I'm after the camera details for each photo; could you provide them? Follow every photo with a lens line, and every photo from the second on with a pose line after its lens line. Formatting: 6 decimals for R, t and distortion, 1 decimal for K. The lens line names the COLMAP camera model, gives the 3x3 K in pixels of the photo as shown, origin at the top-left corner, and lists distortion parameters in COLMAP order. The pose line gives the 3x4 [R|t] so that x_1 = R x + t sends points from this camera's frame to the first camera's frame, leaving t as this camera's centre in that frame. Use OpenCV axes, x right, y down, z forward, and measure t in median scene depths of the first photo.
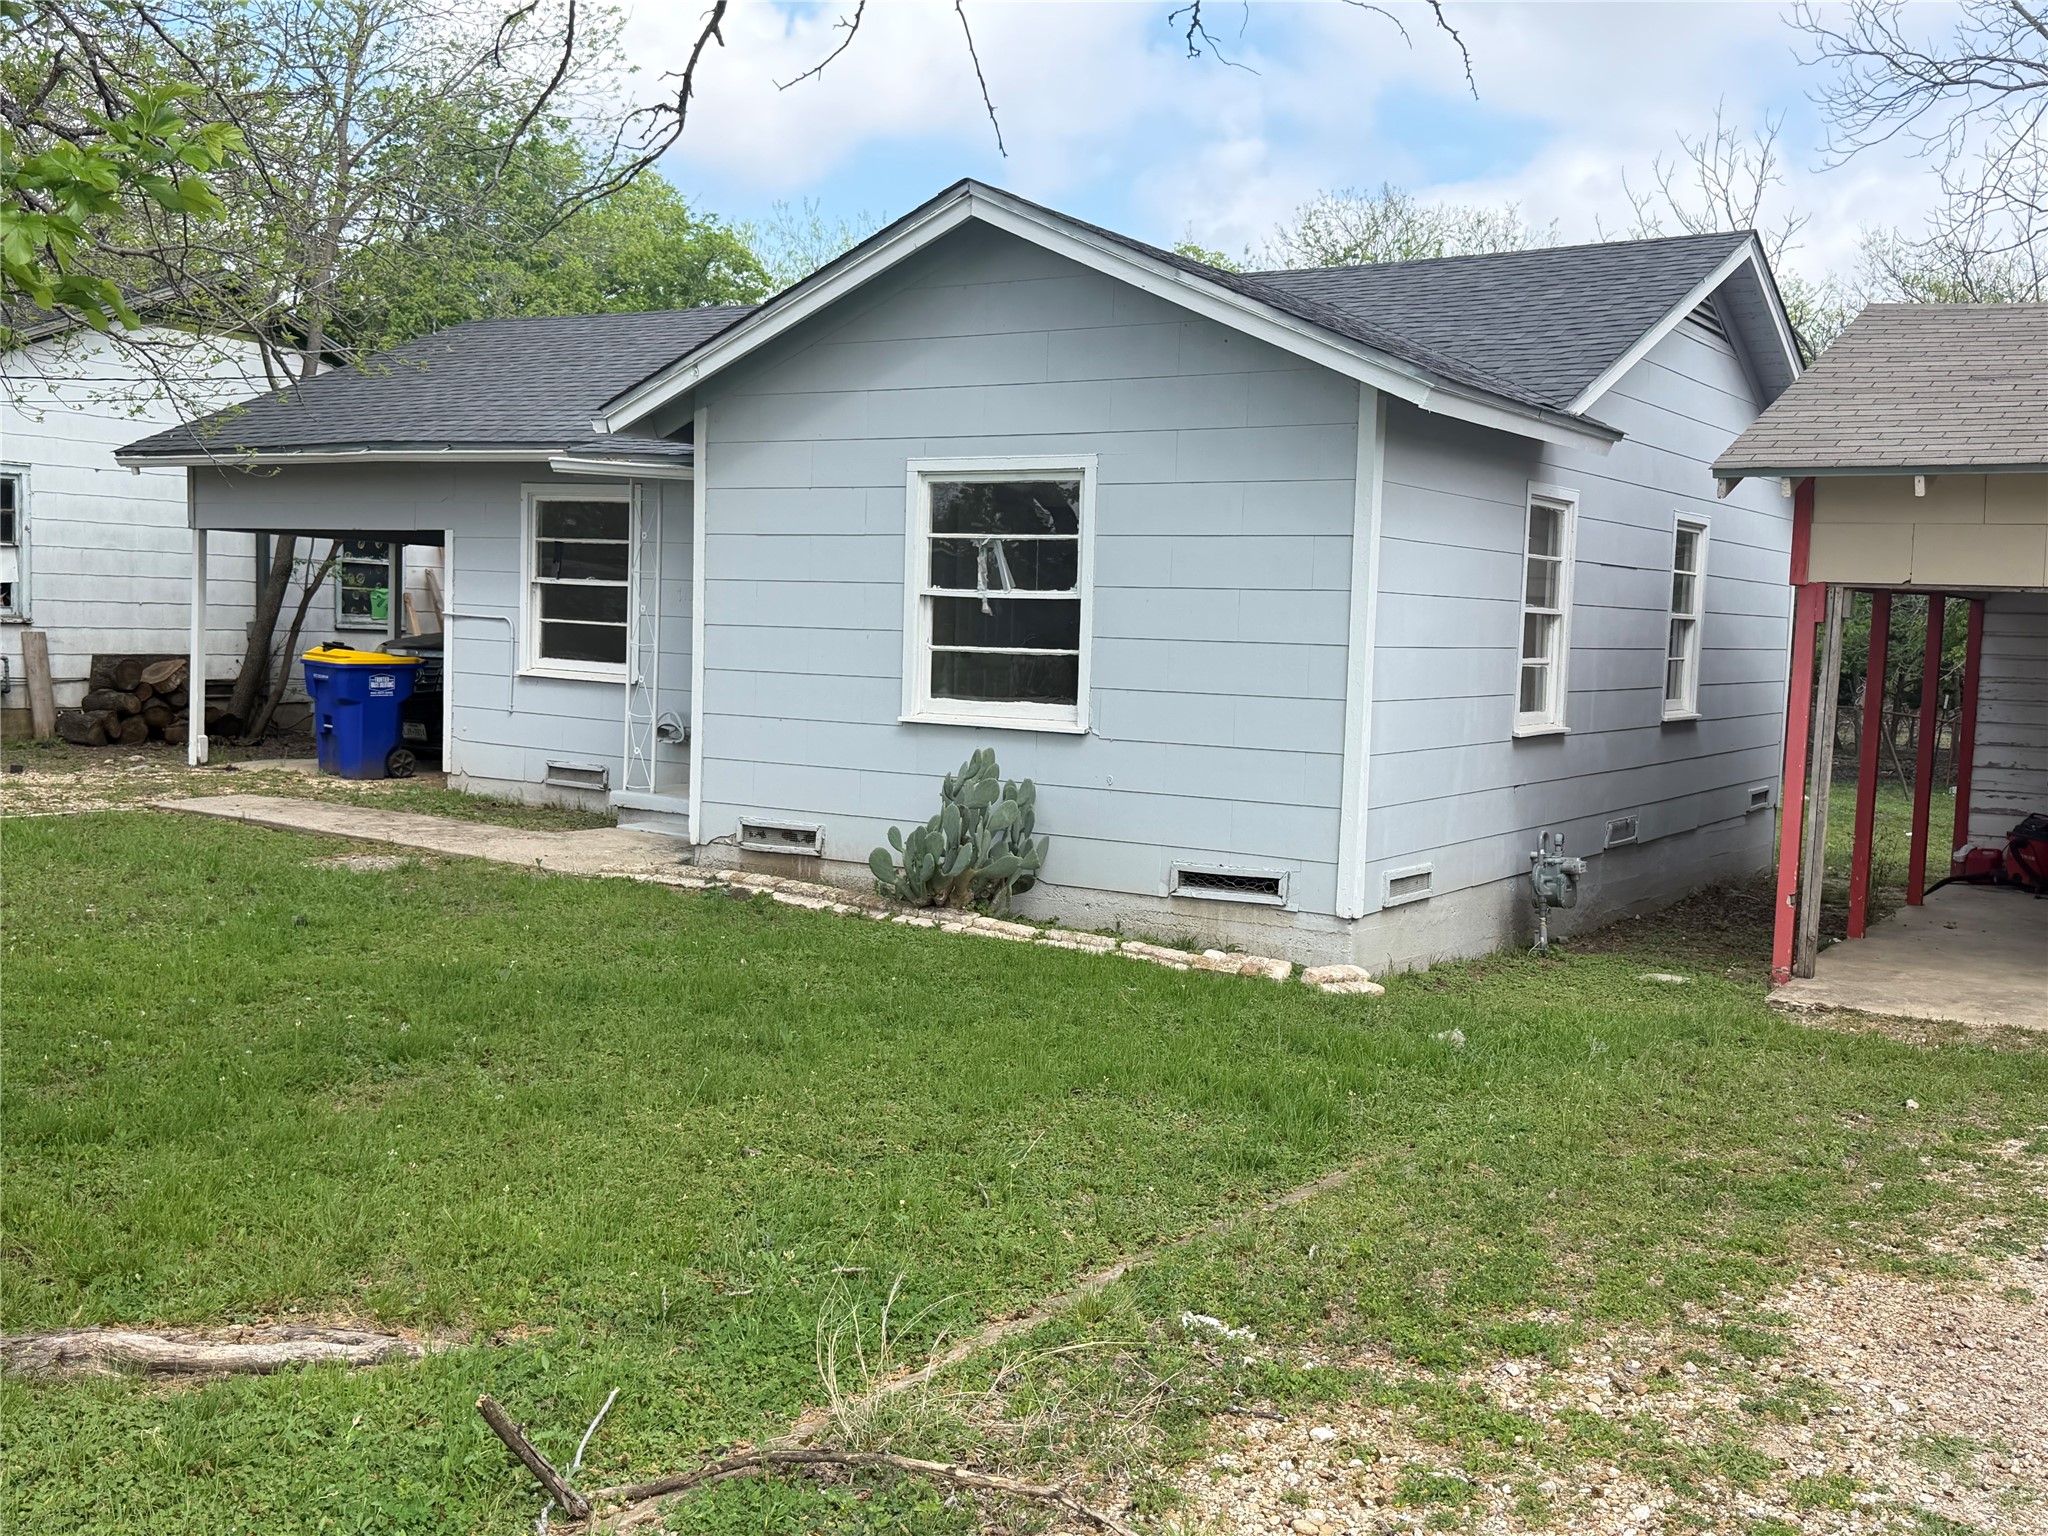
lens RADIAL K [[2088.9, 0, 1024.0], [0, 2088.9, 768.0], [0, 0, 1]] dist [0.142016, 0.000552]
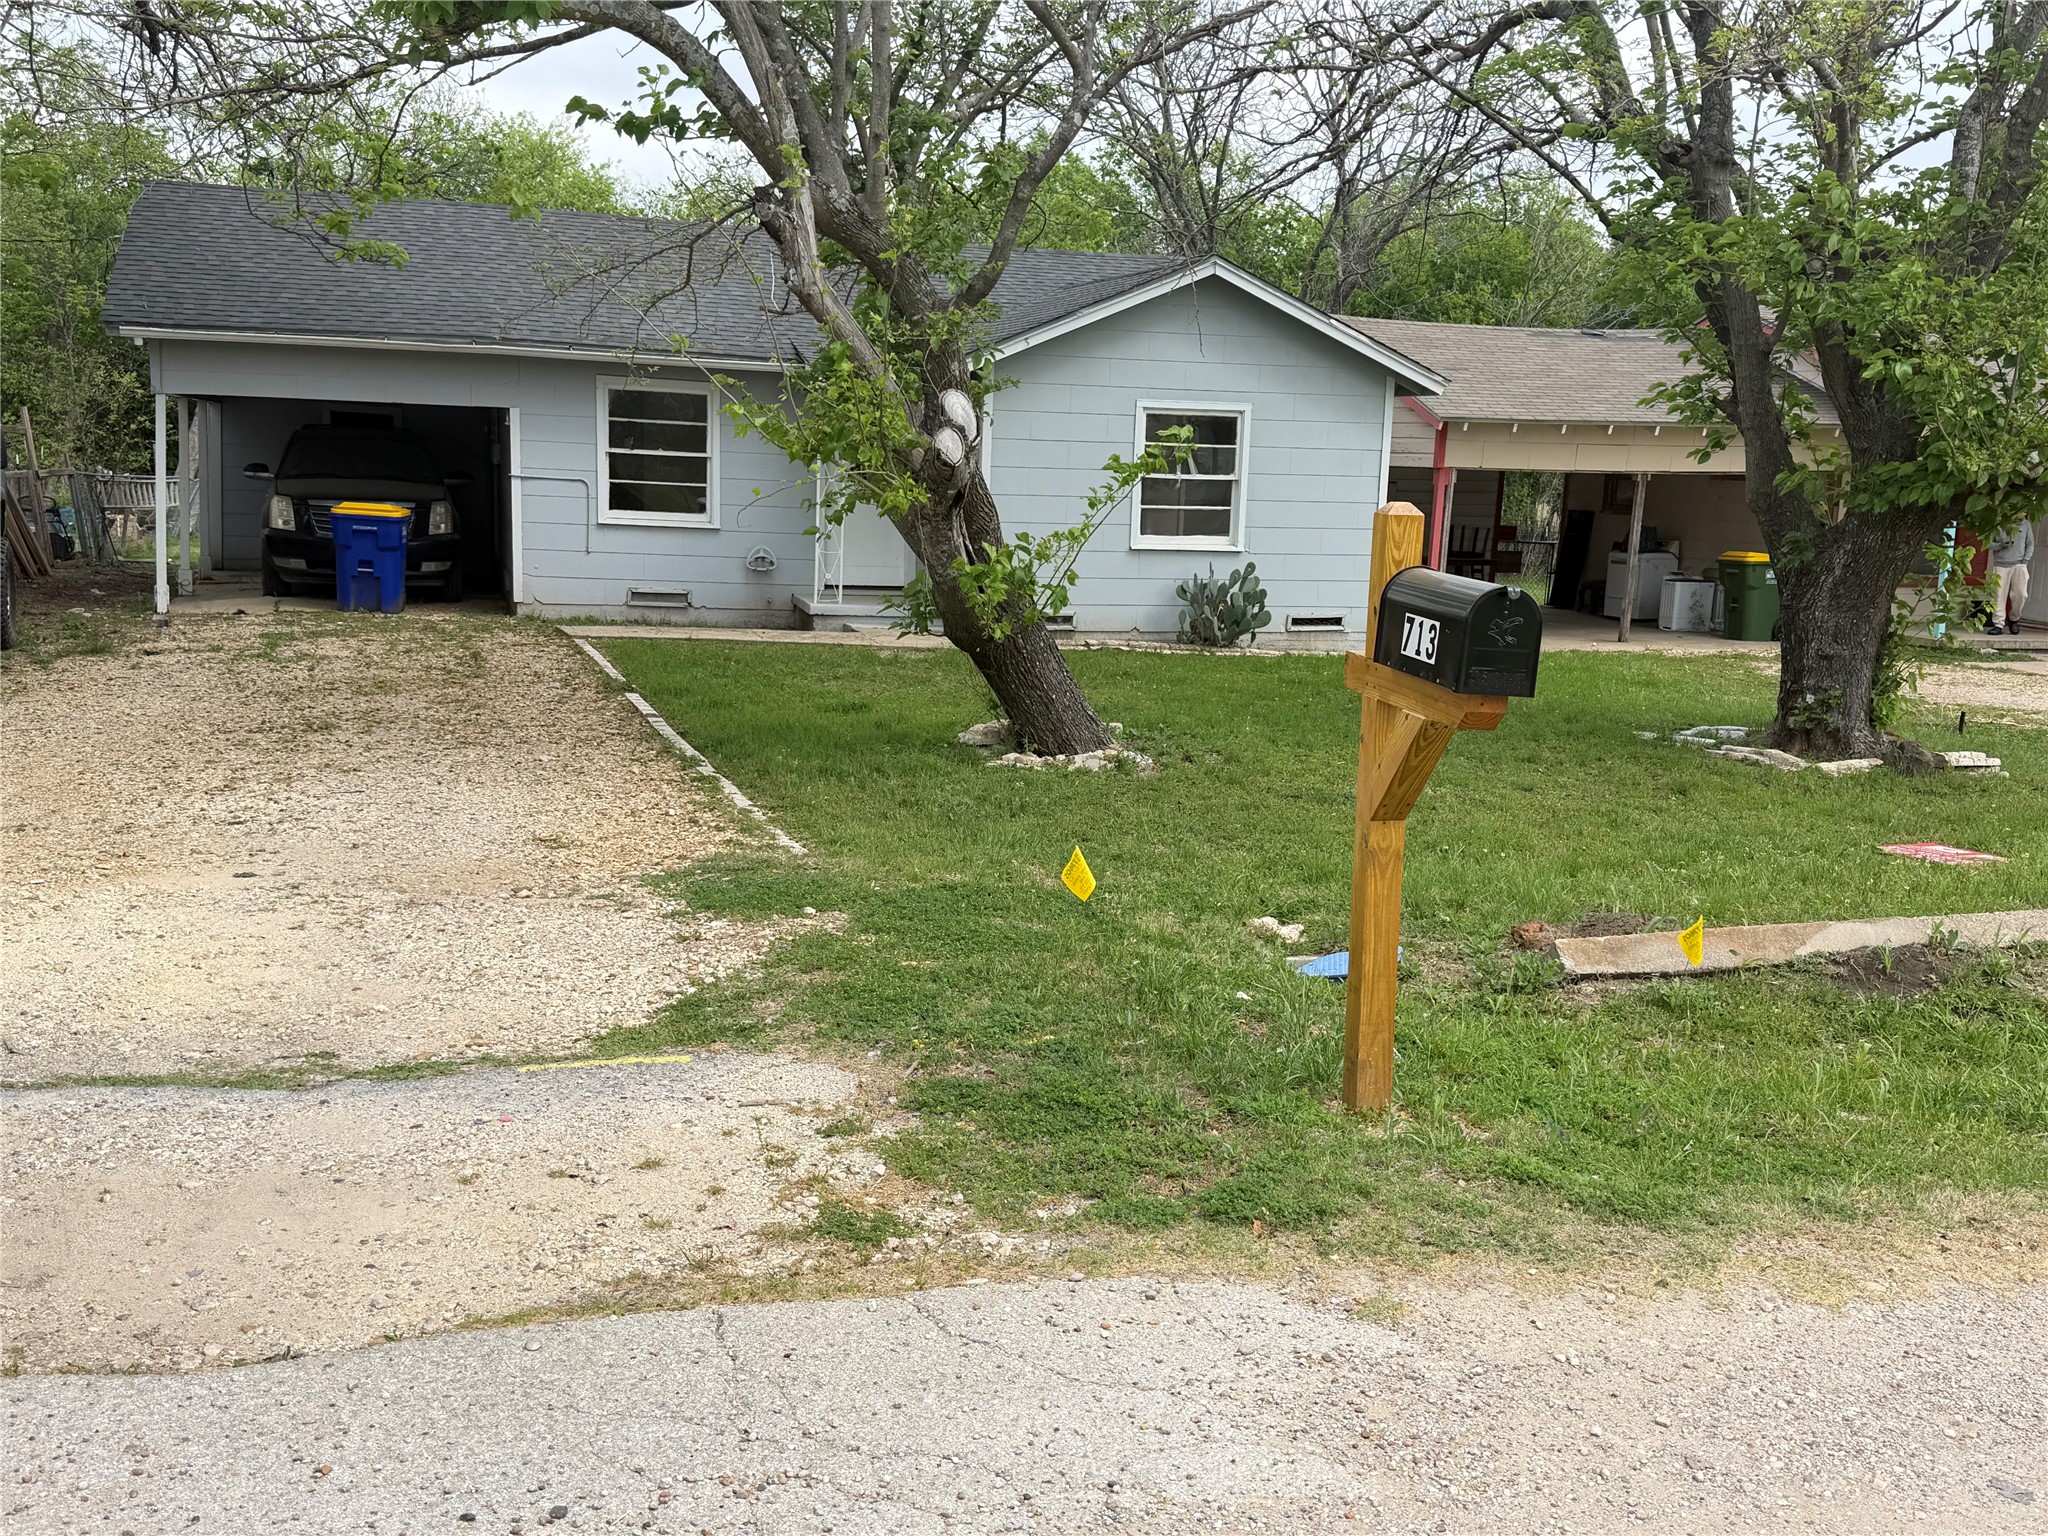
lens RADIAL K [[2066.7, 0, 1111.7], [0, 2066.7, 769.1], [0, 0, 1]] dist [0.128715, 0.001829]
pose [[0.611745, -0.129584, 0.780369, -1.465186], [0.040370, 0.990320, 0.132800, -0.071347], [-0.790024, -0.049737, 0.611055, -0.070252]]
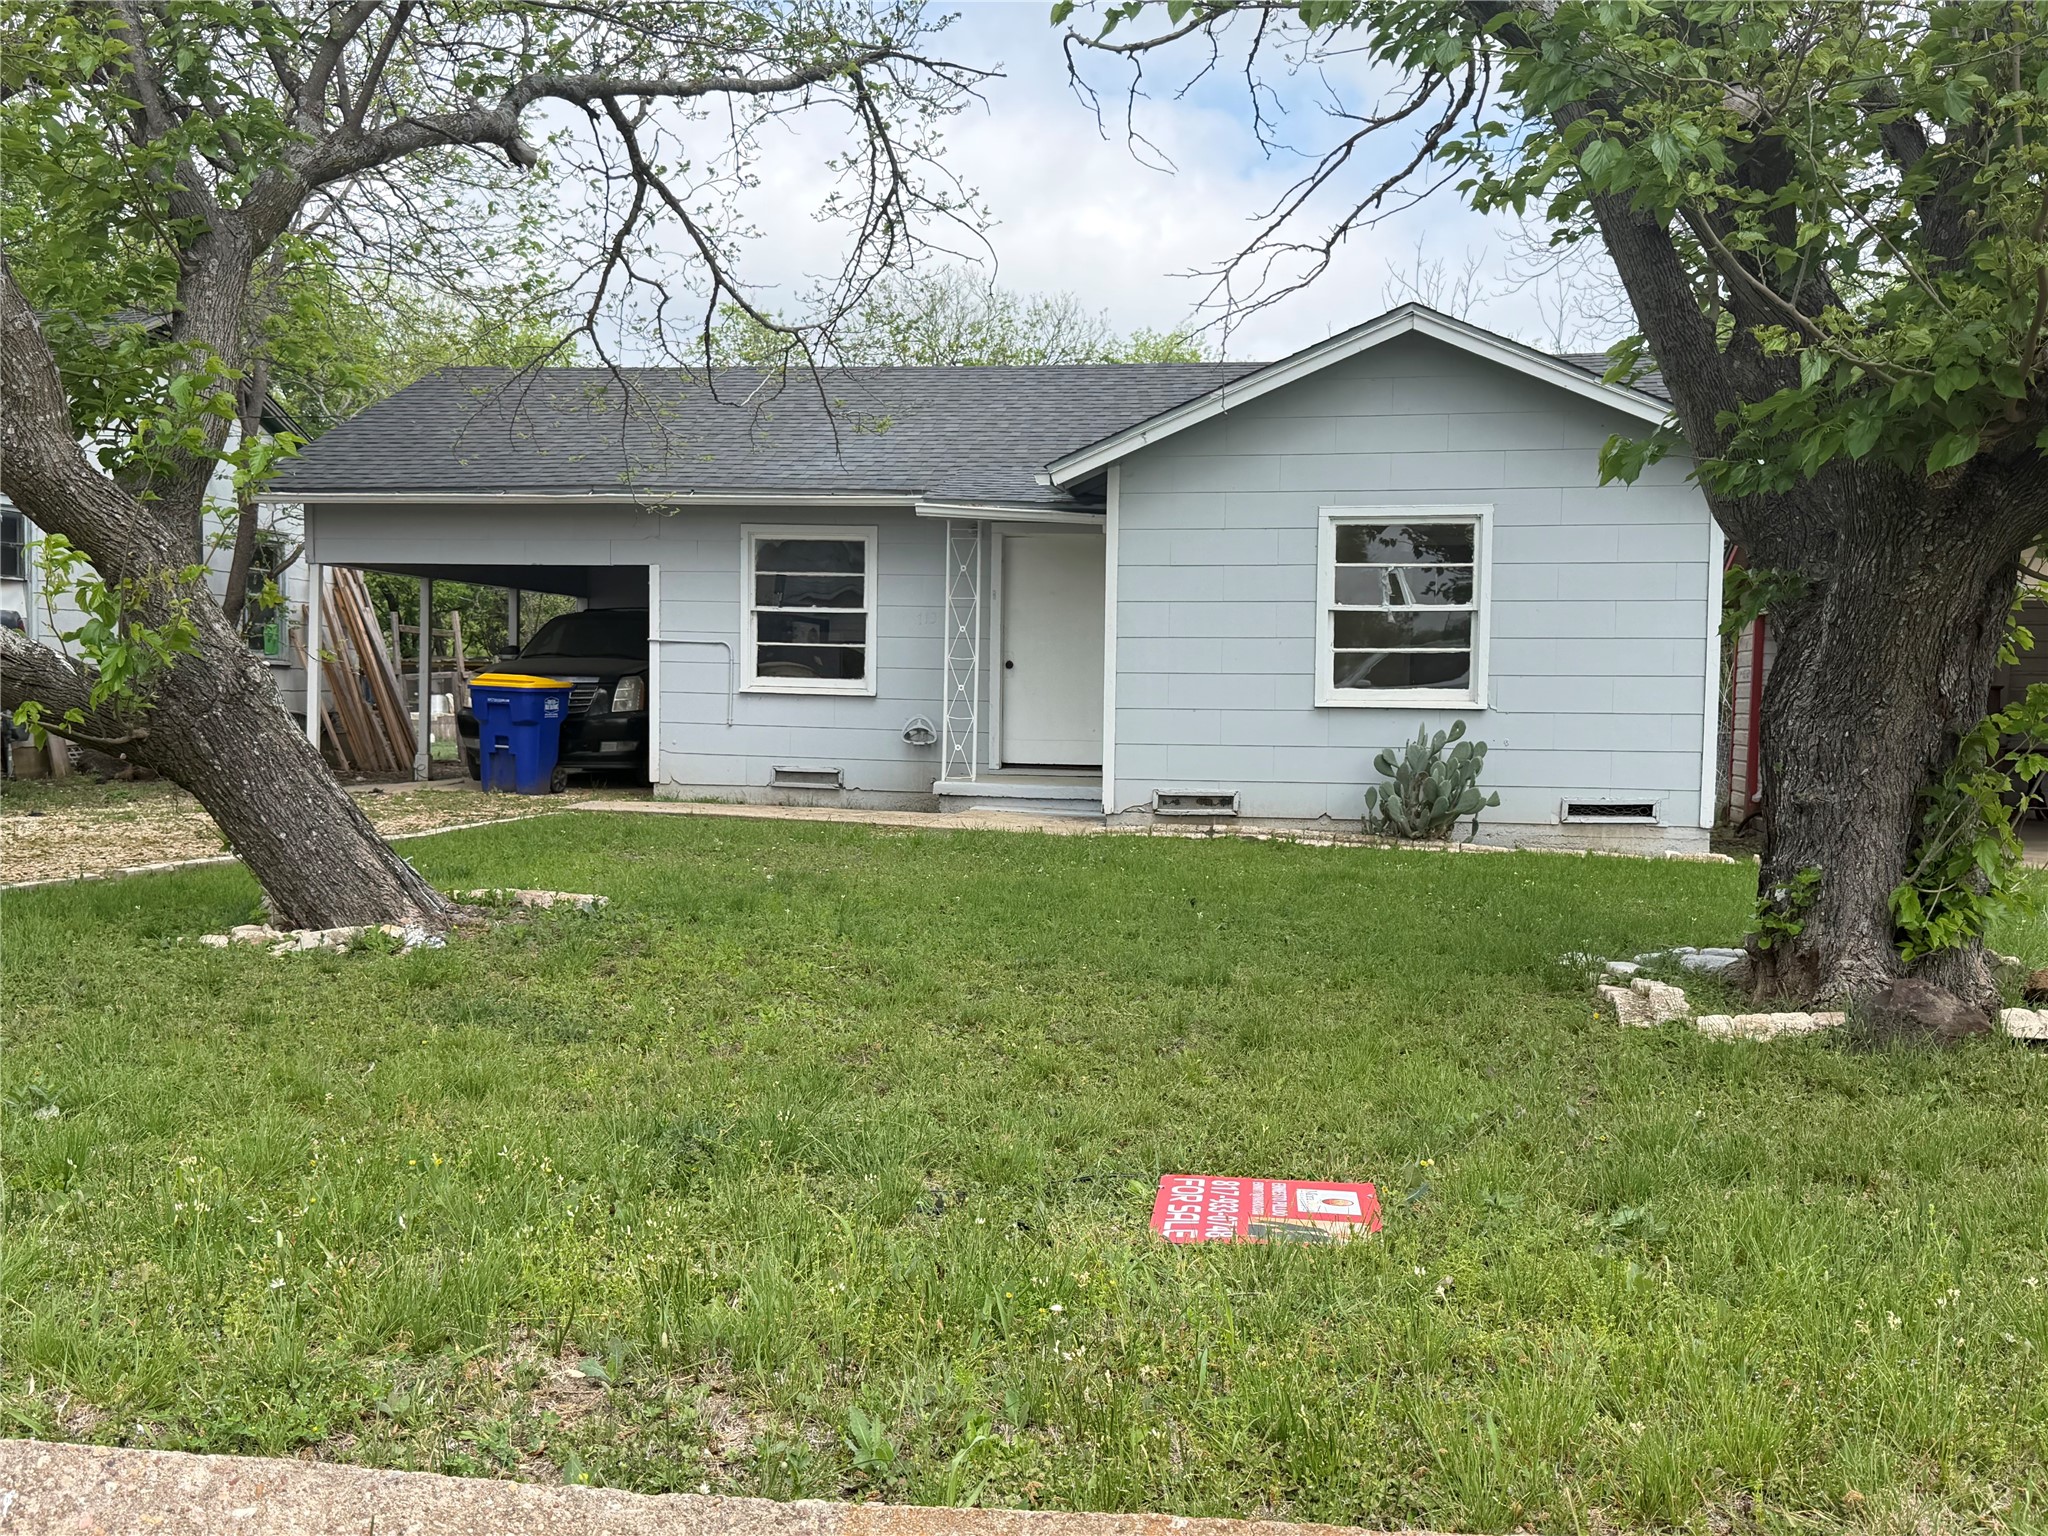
lens RADIAL K [[2088.9, 0, 1024.0], [0, 2088.9, 768.0], [0, 0, 1]] dist [0.142016, 0.000552]
pose [[0.916017, -0.037668, 0.399368, -0.751382], [0.045943, 0.998882, -0.011164, 0.022239], [-0.398501, 0.028575, 0.916723, -0.128208]]
